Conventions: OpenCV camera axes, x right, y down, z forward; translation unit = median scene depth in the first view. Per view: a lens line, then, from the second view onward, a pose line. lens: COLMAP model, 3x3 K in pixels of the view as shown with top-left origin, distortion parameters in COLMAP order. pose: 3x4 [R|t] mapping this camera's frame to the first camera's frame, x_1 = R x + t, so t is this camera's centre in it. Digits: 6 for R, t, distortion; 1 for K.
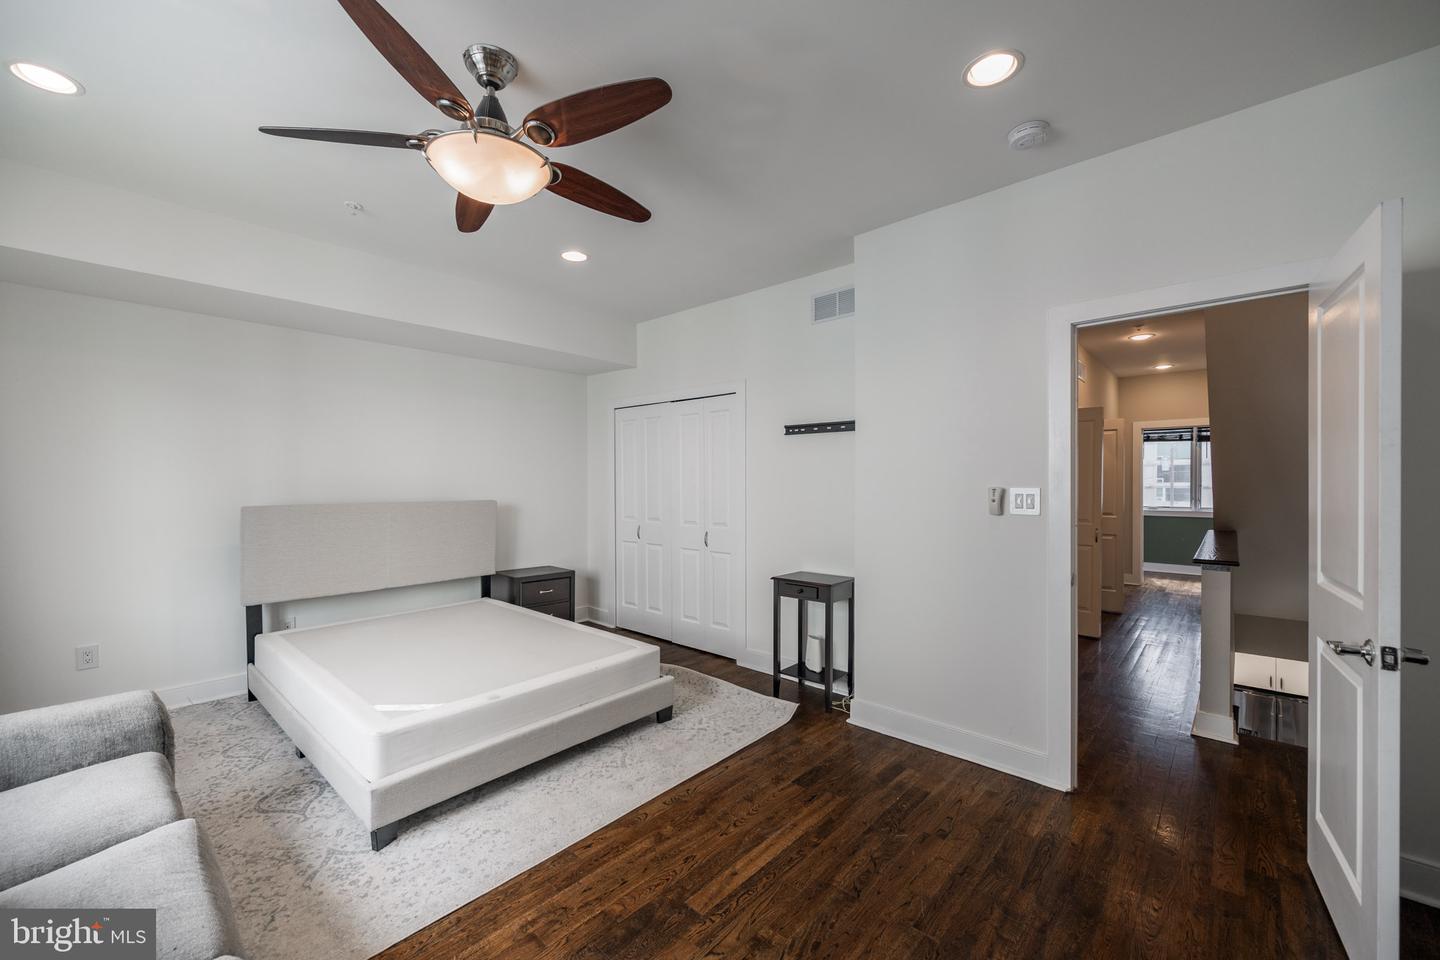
lens RADIAL K [[587.5, 0, 723.3], [0, 587.5, 480.5], [0, 0, 1]] dist [-0.001003, -0.000241]
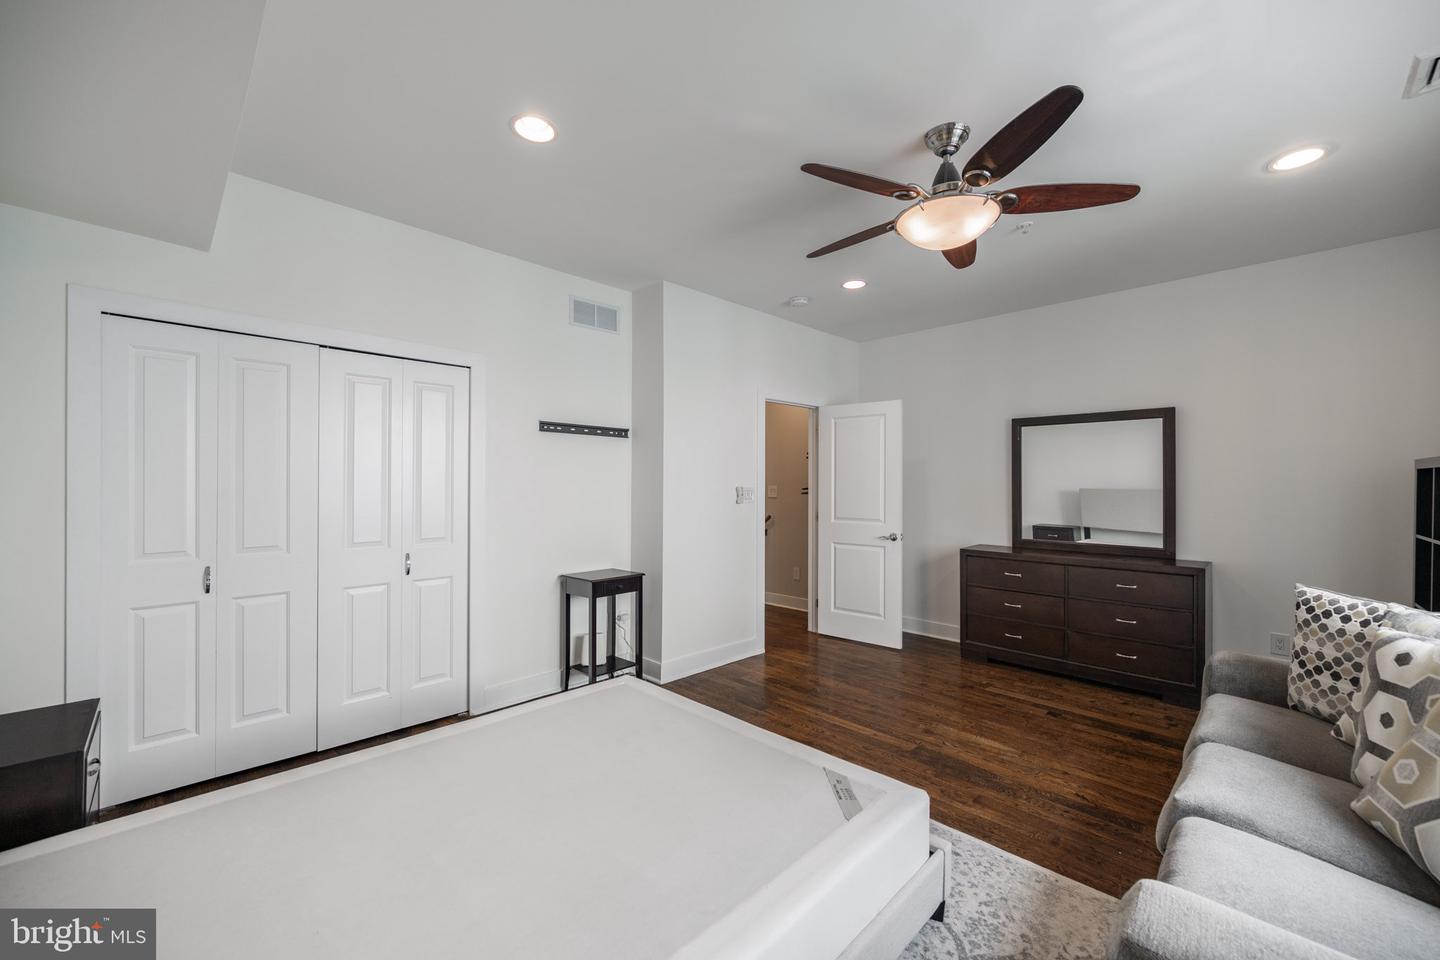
lens RADIAL K [[565.2, 0, 706.7], [0, 565.2, 480.2], [0, 0, 1]] dist [-0.000078, -0.000052]
pose [[0.055444, 0.009978, 0.998412, -0.940857], [-0.003975, 0.999944, -0.009773, 0.008409], [-0.998454, -0.003427, 0.055480, 0.854158]]
